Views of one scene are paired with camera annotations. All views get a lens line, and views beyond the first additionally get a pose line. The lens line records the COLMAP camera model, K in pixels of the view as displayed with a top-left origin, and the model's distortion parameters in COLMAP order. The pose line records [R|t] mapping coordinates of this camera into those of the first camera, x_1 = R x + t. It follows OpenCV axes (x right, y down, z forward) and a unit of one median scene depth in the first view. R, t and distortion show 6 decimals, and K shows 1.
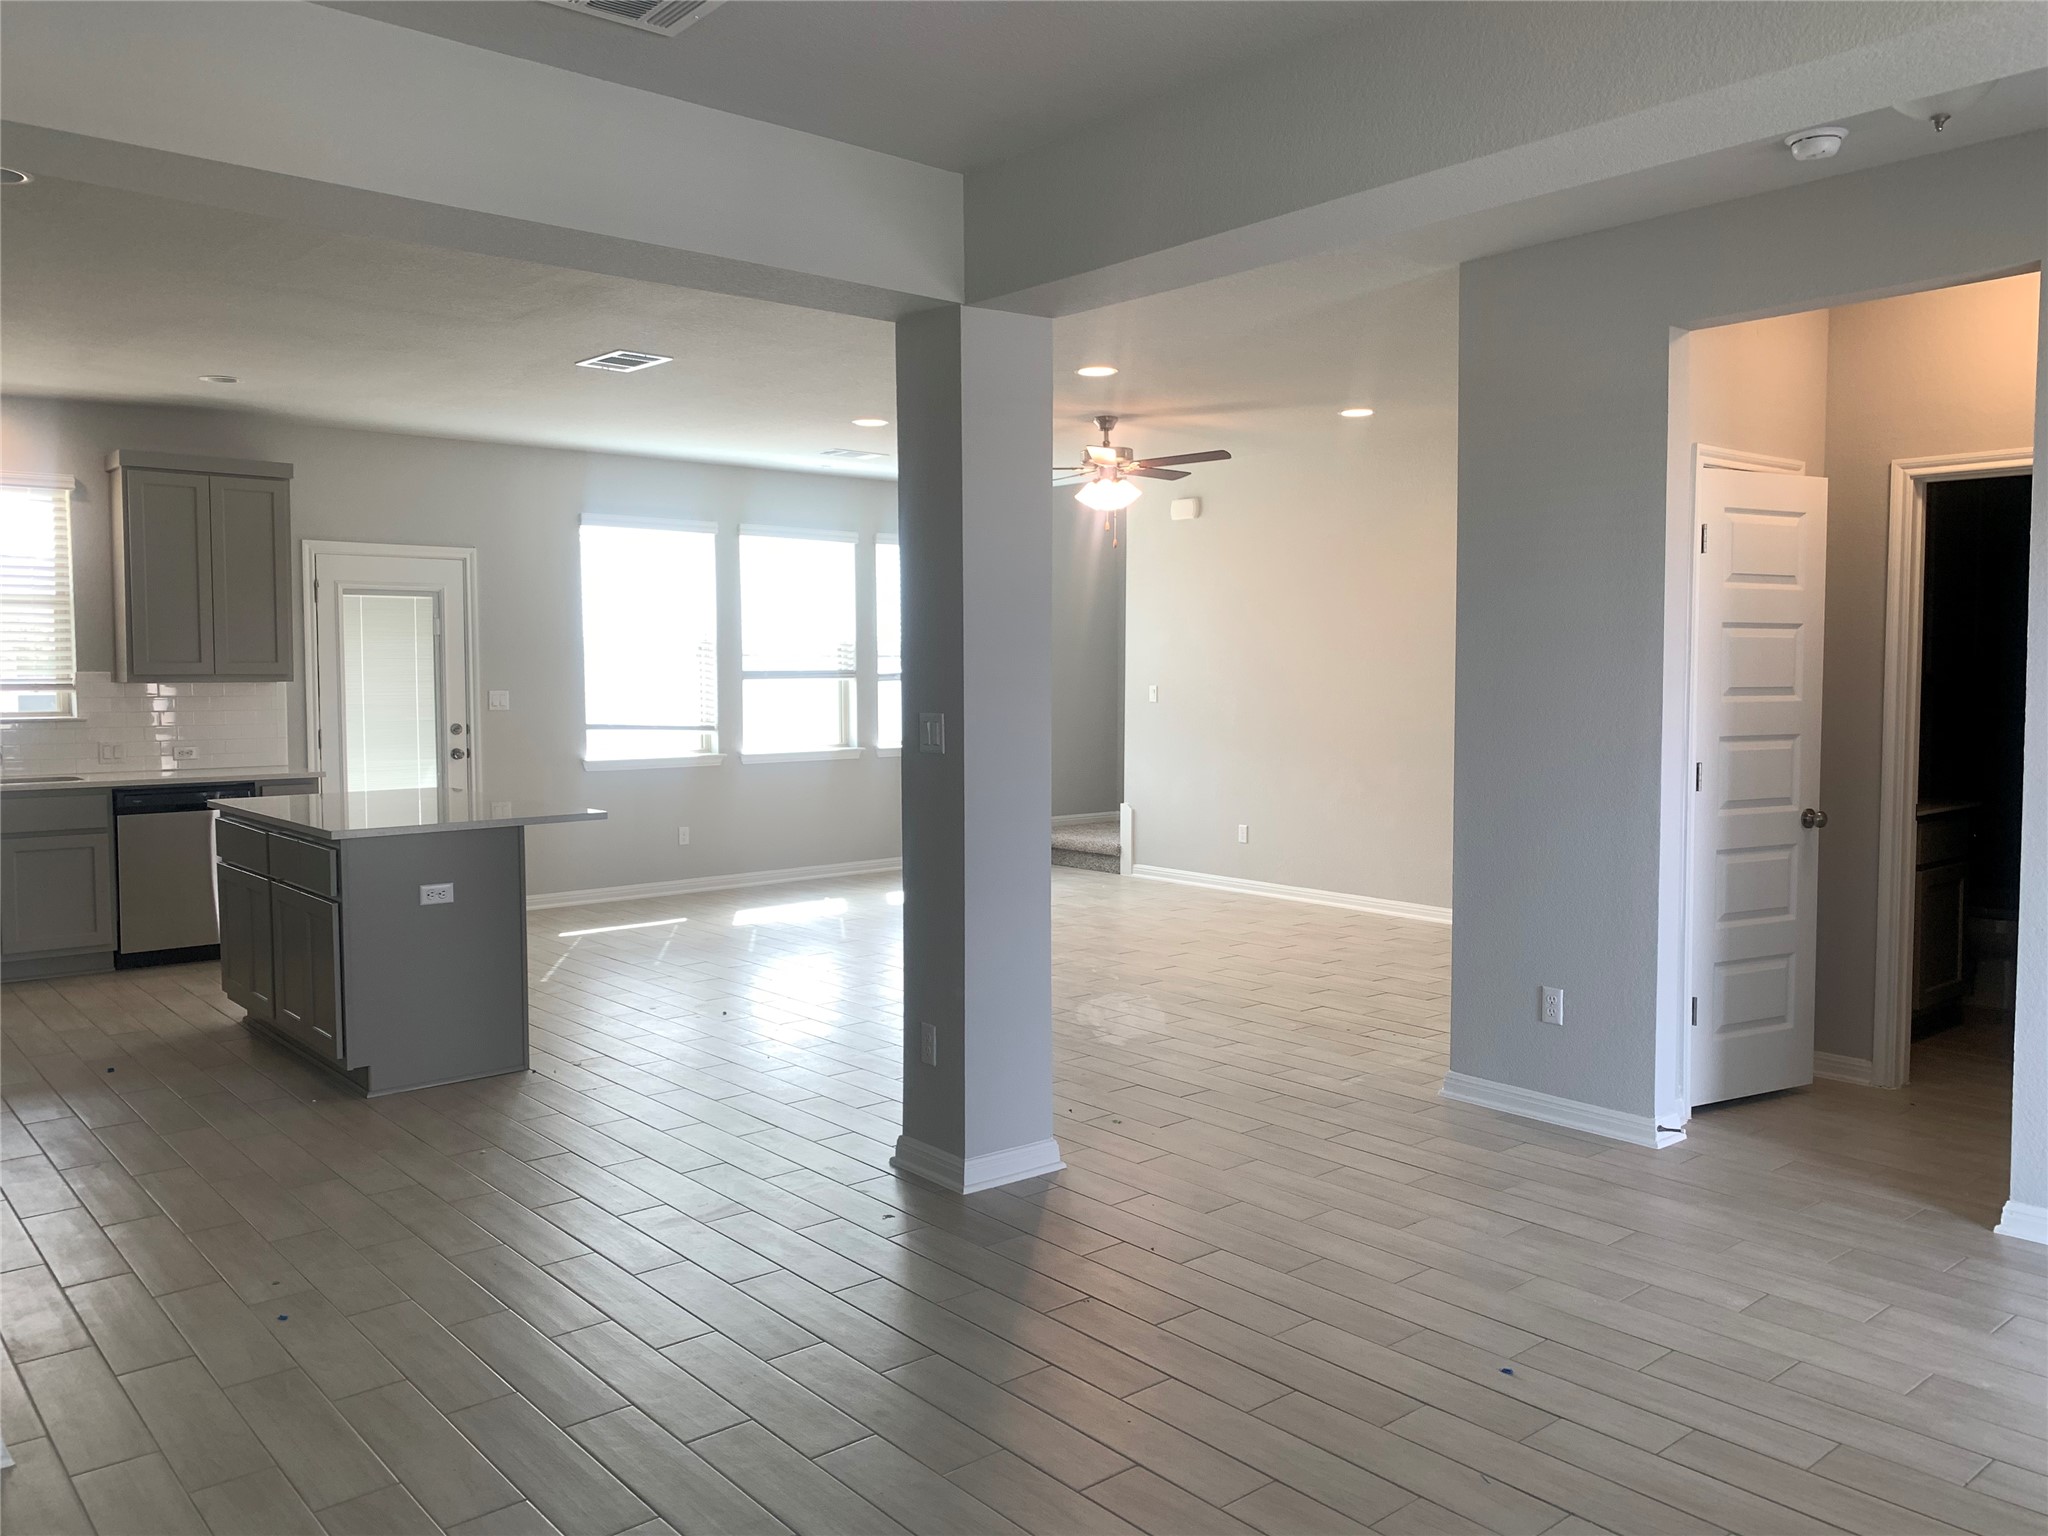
lens RADIAL K [[1551.6, 0, 1032.1], [0, 1551.6, 763.0], [0, 0, 1]] dist [0.021686, -0.031434]
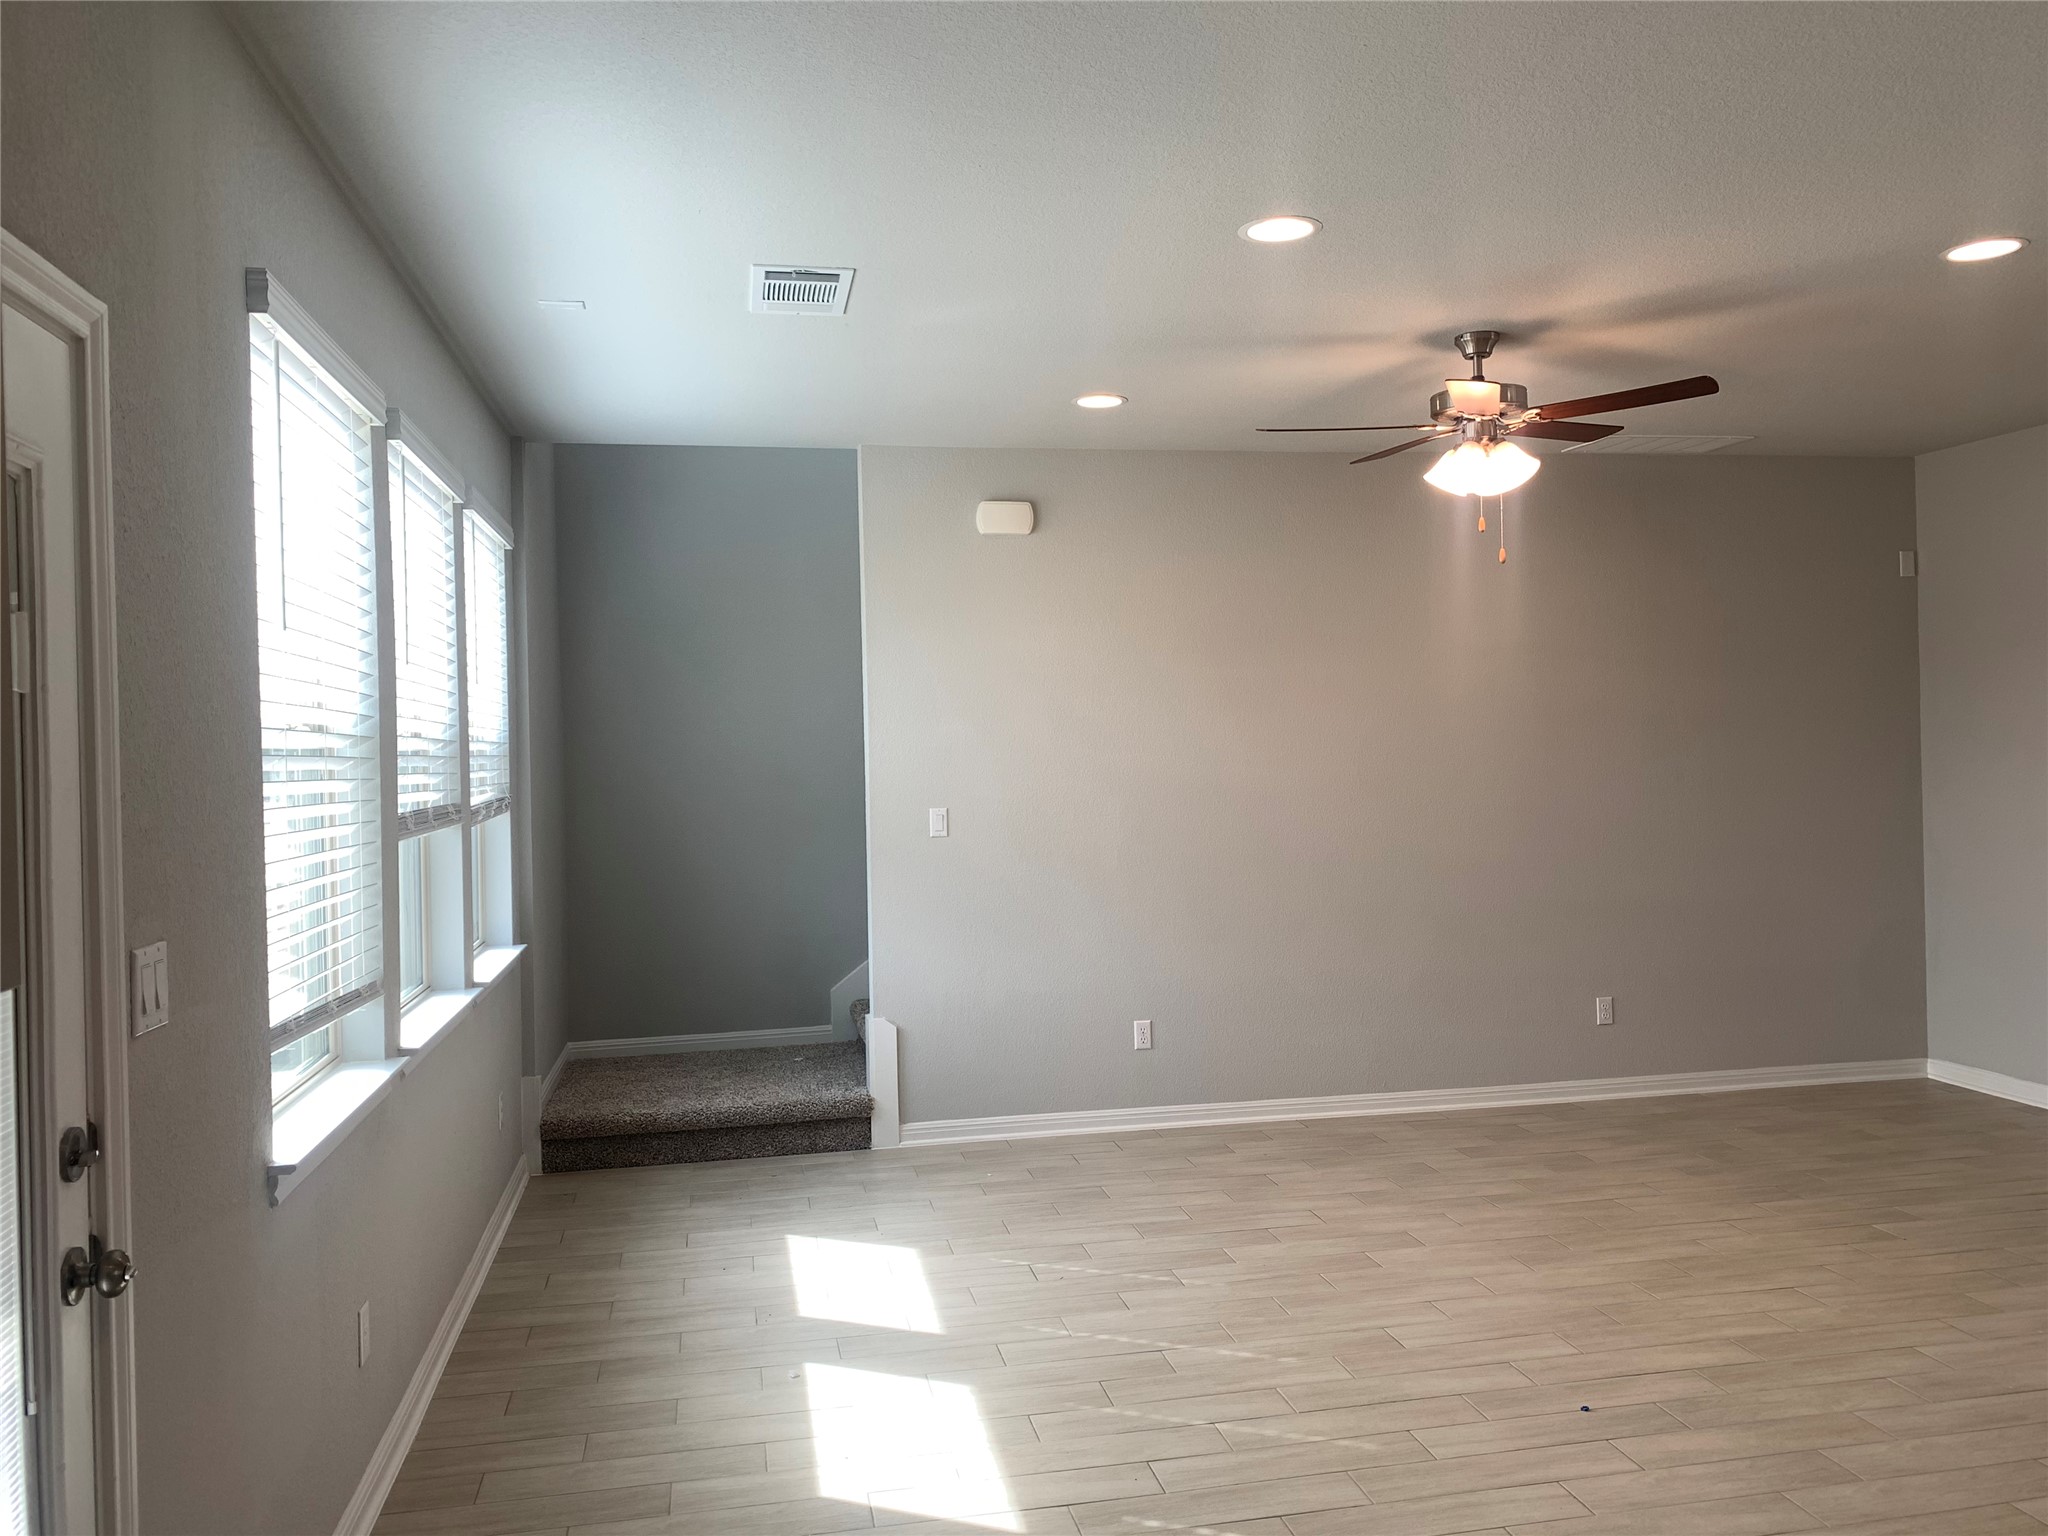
lens RADIAL K [[1551.6, 0, 1015.5], [0, 1551.6, 756.4], [0, 0, 1]] dist [0.021686, -0.031434]
pose [[0.508591, -0.017989, 0.860820, -0.425898], [0.086363, 0.995805, -0.030216, -0.051555], [-0.856666, 0.089710, 0.508011, 0.698687]]
